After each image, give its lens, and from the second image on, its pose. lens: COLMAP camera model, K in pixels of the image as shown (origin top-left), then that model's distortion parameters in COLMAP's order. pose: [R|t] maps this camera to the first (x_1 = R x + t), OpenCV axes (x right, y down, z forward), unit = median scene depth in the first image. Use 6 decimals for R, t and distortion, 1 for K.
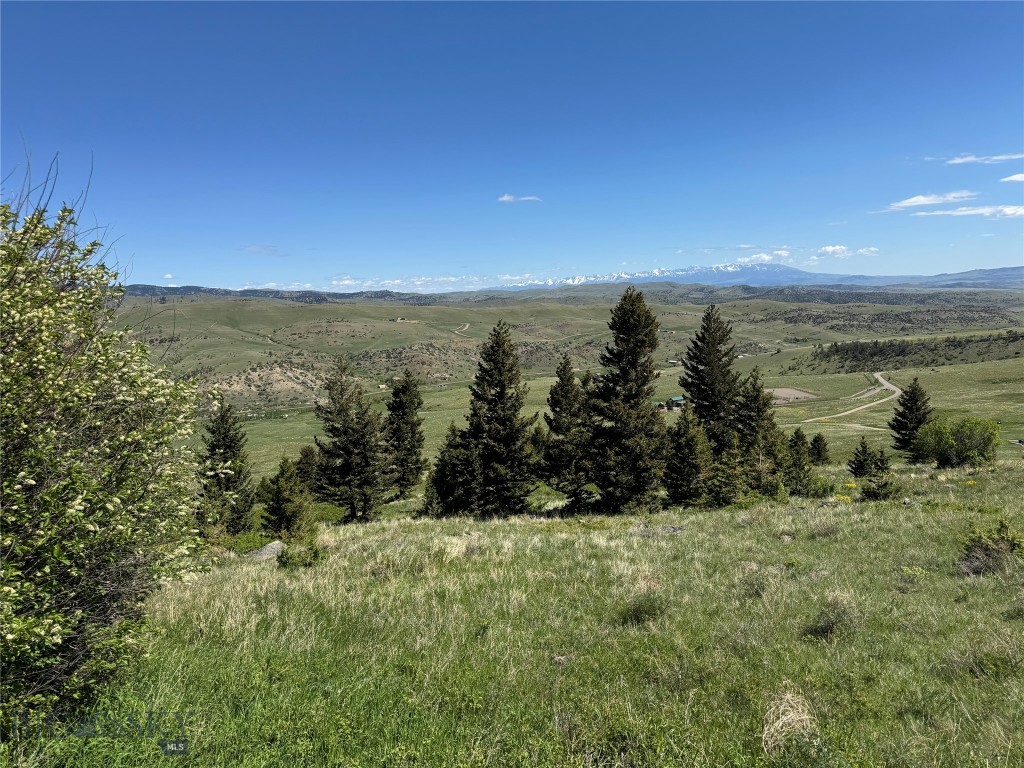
lens RADIAL K [[704.6, 0, 514.0], [0, 704.6, 388.9], [0, 0, 1]] dist [0.071143, -0.076271]
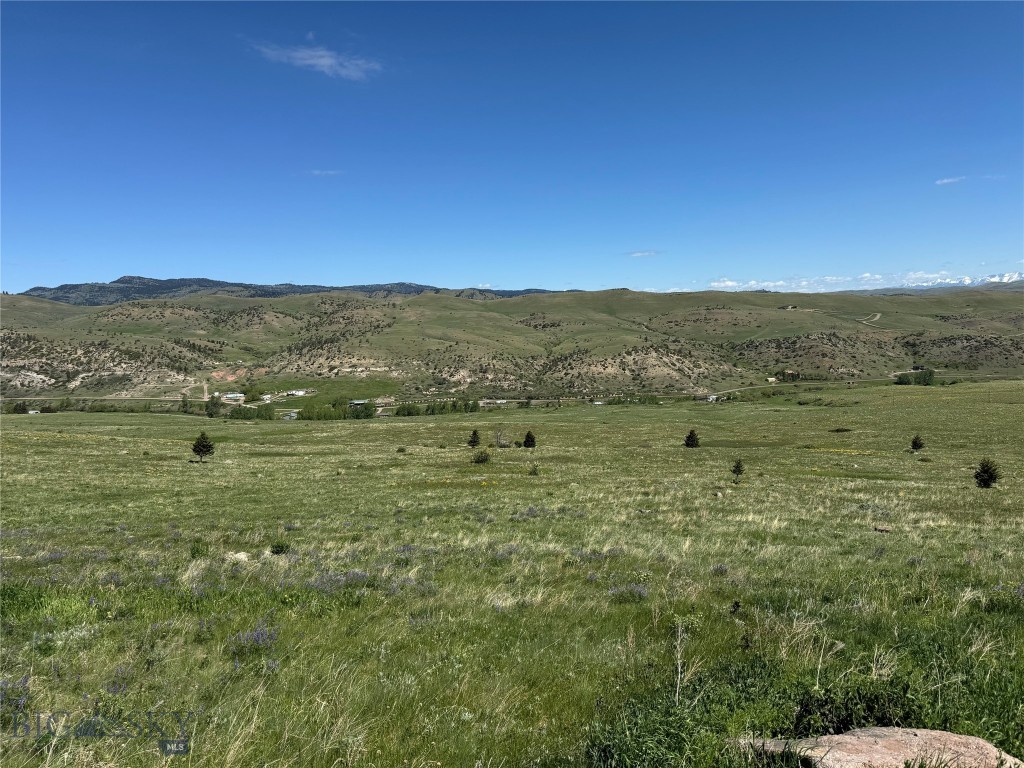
lens RADIAL K [[704.6, 0, 514.0], [0, 704.6, 388.9], [0, 0, 1]] dist [0.071143, -0.076271]
pose [[0.874242, 0.060149, -0.481750, -0.036530], [-0.062612, 0.997978, 0.010979, 0.013958], [0.481436, 0.020565, 0.876240, 0.087119]]
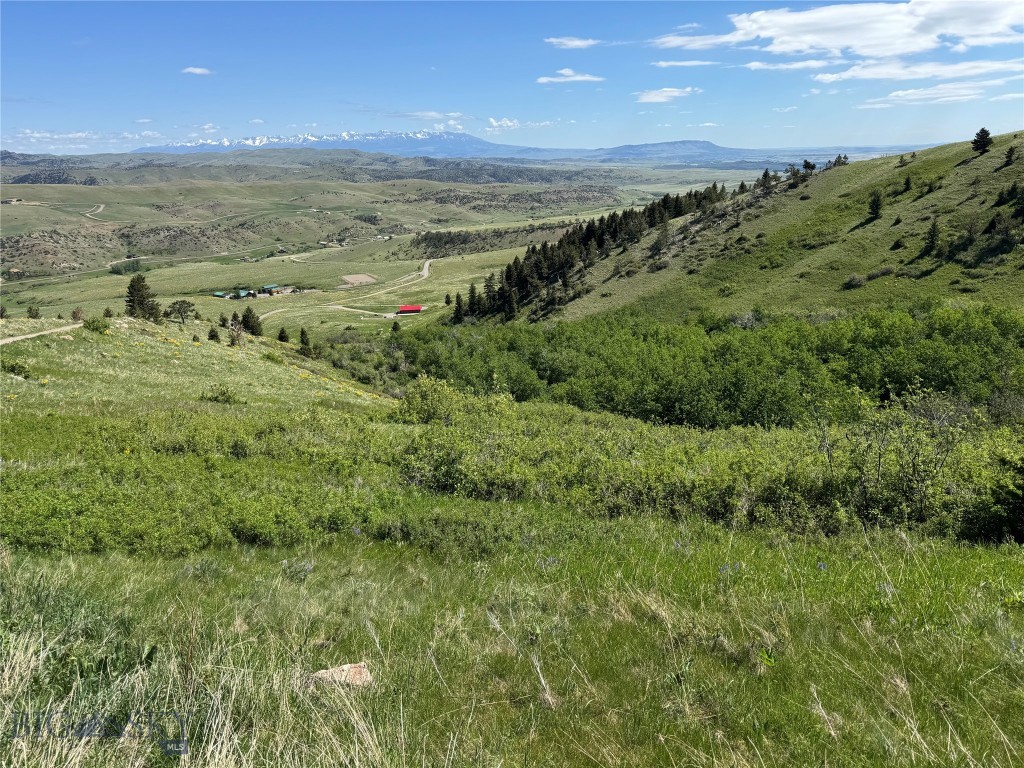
lens RADIAL K [[704.6, 0, 514.0], [0, 704.6, 388.9], [0, 0, 1]] dist [0.071143, -0.076271]
pose [[0.915904, -0.103549, 0.387811, 0.048950], [0.032929, 0.982279, 0.184507, -0.011070], [-0.400044, -0.156221, 0.903084, -0.140634]]
